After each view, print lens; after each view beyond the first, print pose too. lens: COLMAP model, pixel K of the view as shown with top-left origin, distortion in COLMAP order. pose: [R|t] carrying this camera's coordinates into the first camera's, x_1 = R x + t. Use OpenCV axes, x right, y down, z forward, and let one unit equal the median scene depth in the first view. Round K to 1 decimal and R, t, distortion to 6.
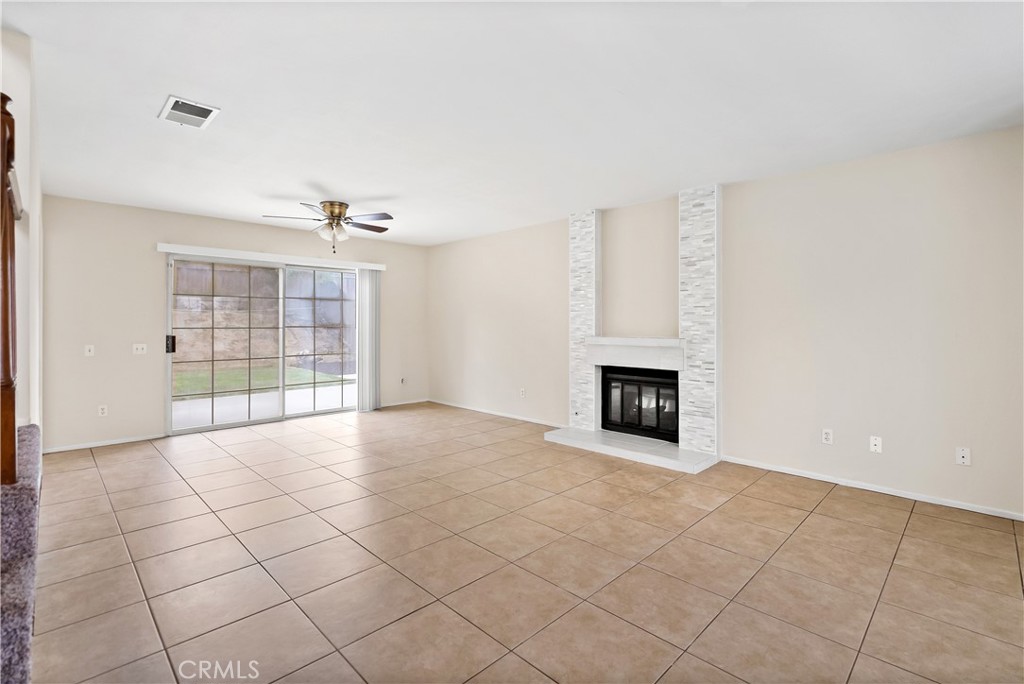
lens RADIAL K [[472.9, 0, 513.9], [0, 472.9, 318.7], [0, 0, 1]] dist [-0.004817, 0.000226]
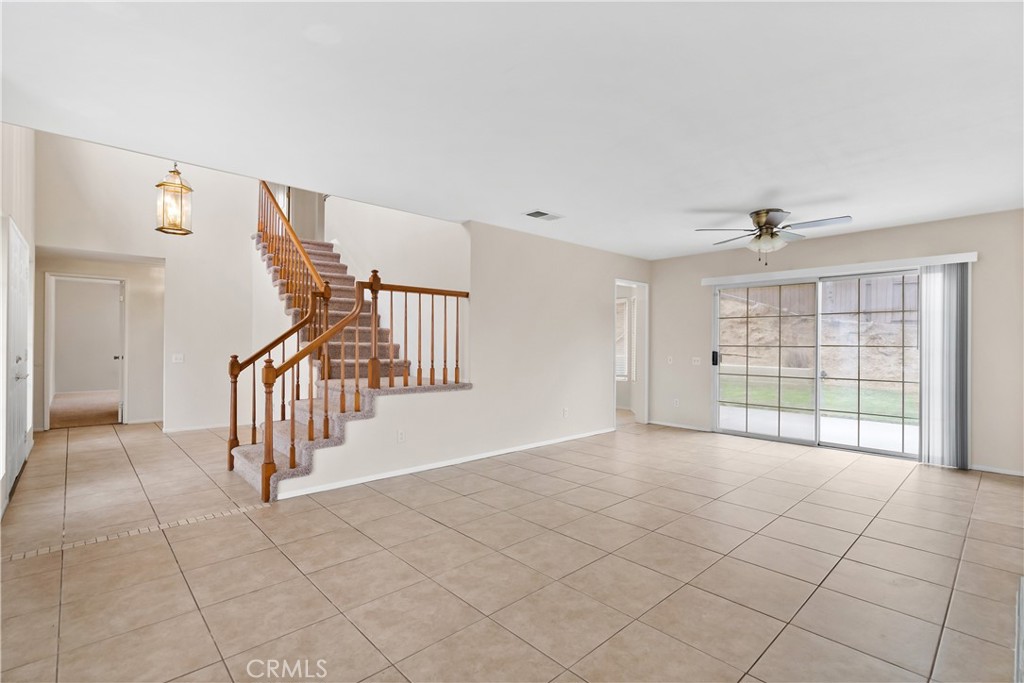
lens RADIAL K [[472.9, 0, 513.3], [0, 472.9, 341.6], [0, 0, 1]] dist [-0.004817, 0.000226]
pose [[-0.032839, -0.000169, -0.999461, 0.625178], [0.006349, 0.999980, -0.000378, 0.008197], [0.999440, -0.006358, -0.032838, 0.598789]]
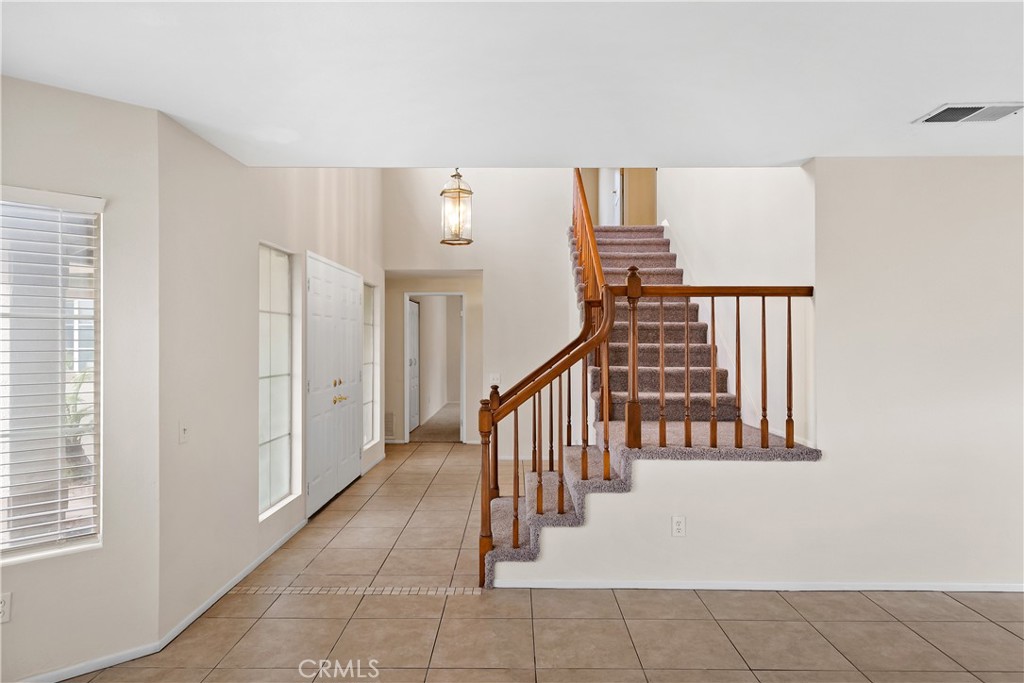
lens RADIAL K [[601.9, 0, 510.8], [0, 601.9, 342.7], [0, 0, 1]] dist [0.004430, 0.000182]
pose [[-0.711826, 0.002703, -0.702350, 0.356672], [0.011657, 0.999900, -0.007967, -0.033120], [0.702259, -0.013859, -0.711787, 0.741770]]
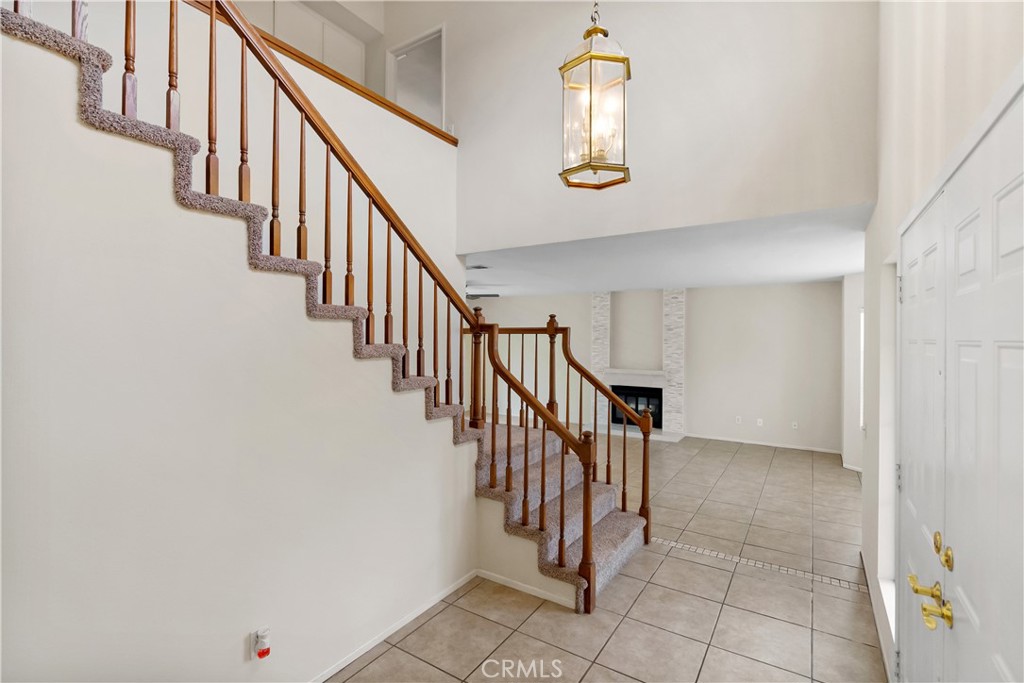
lens RADIAL K [[472.9, 0, 520.9], [0, 472.9, 336.5], [0, 0, 1]] dist [-0.004817, 0.000226]
pose [[0.972919, 0.007432, 0.231027, -0.599905], [-0.009691, 0.999916, 0.008644, -0.098381], [-0.230943, -0.010649, 0.972909, -0.632813]]
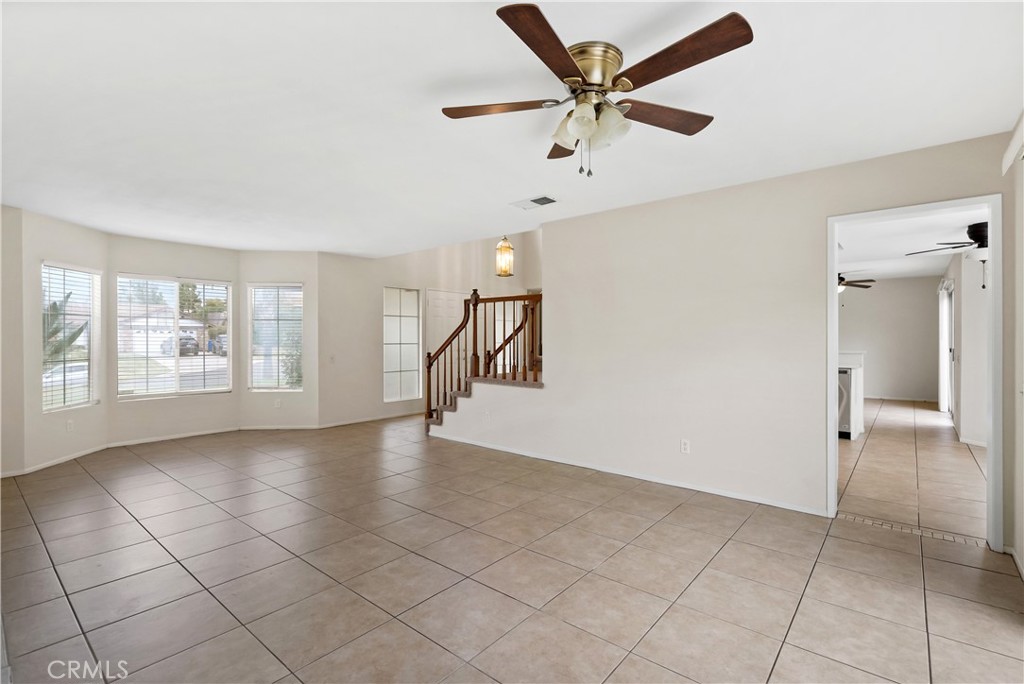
lens RADIAL K [[472.9, 0, 509.0], [0, 472.9, 339.0], [0, 0, 1]] dist [-0.004817, 0.000226]
pose [[-0.996814, 0.003799, -0.079677, -0.306974], [0.004548, 0.999947, -0.009224, 0.009493], [0.079638, -0.009557, -0.996778, 1.580697]]
